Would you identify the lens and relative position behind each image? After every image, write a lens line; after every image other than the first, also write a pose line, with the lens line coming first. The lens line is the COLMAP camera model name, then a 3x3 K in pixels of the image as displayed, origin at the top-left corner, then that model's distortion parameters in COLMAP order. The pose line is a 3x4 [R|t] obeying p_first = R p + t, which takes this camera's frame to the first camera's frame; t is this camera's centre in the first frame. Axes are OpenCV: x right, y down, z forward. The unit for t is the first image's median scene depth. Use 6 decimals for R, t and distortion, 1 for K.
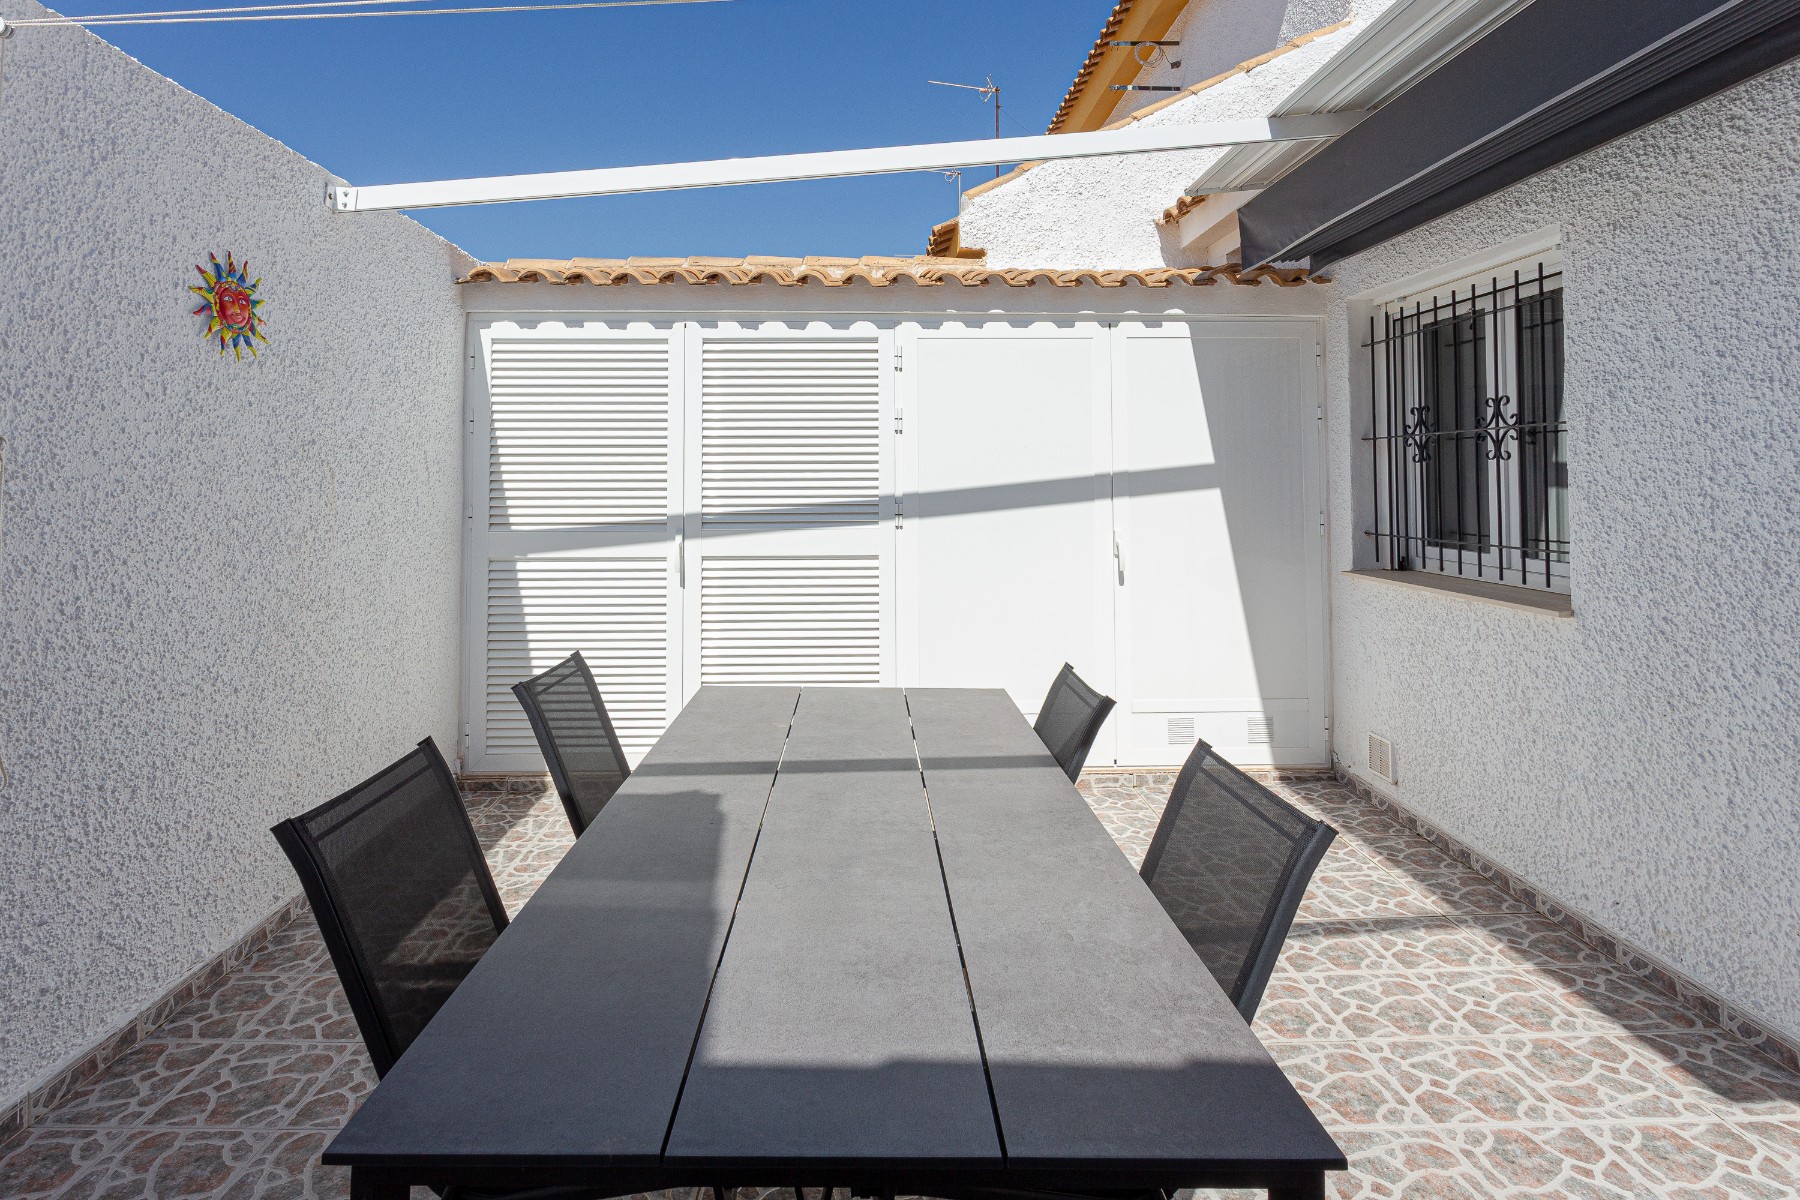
lens RADIAL K [[879.7, 0, 895.0], [0, 879.7, 449.8], [0, 0, 1]] dist [-0.002194, 0.000174]
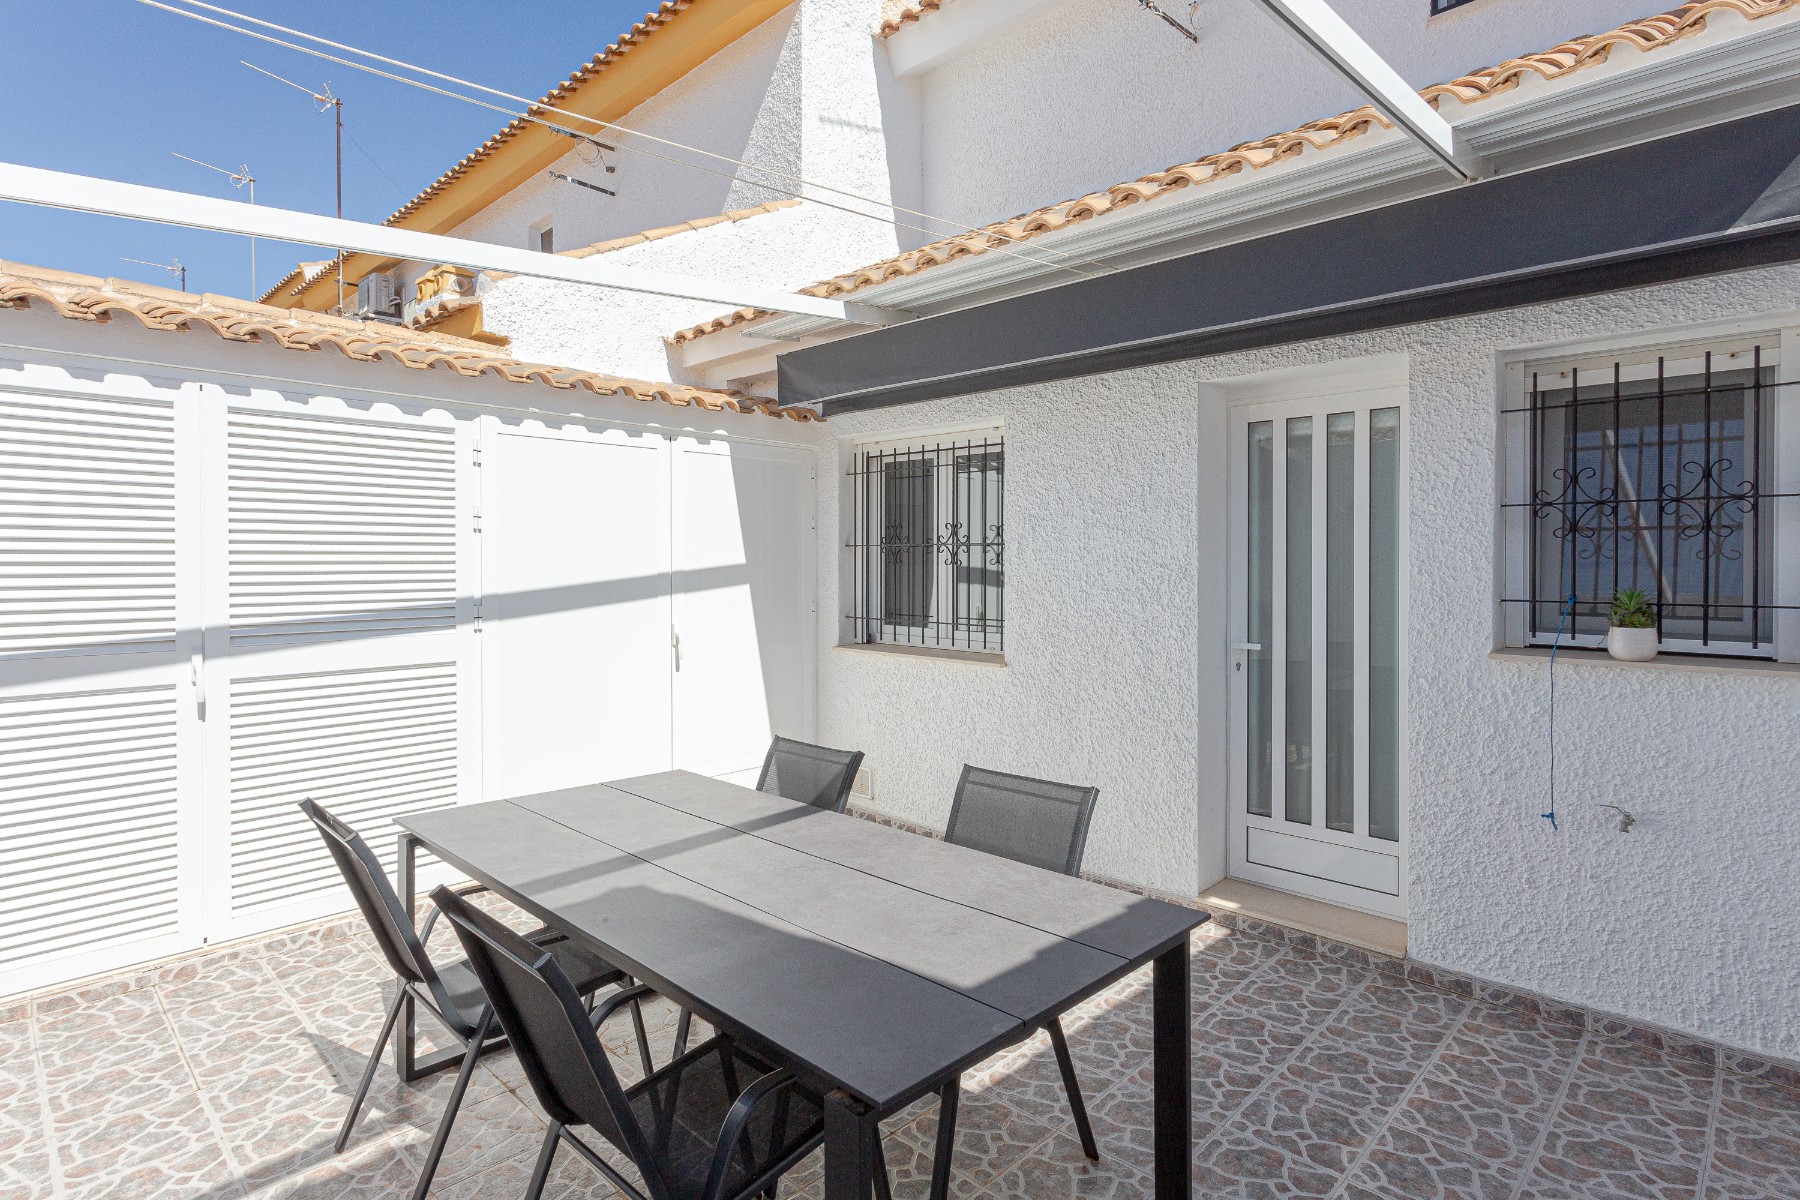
lens RADIAL K [[881.5, 0, 898.2], [0, 881.5, 565.9], [0, 0, 1]] dist [0.000259, 0.000155]
pose [[0.717001, 0.000297, 0.697072, -0.341619], [-0.029254, 0.999132, 0.029664, -0.024149], [-0.696458, -0.041661, 0.716387, -0.001310]]
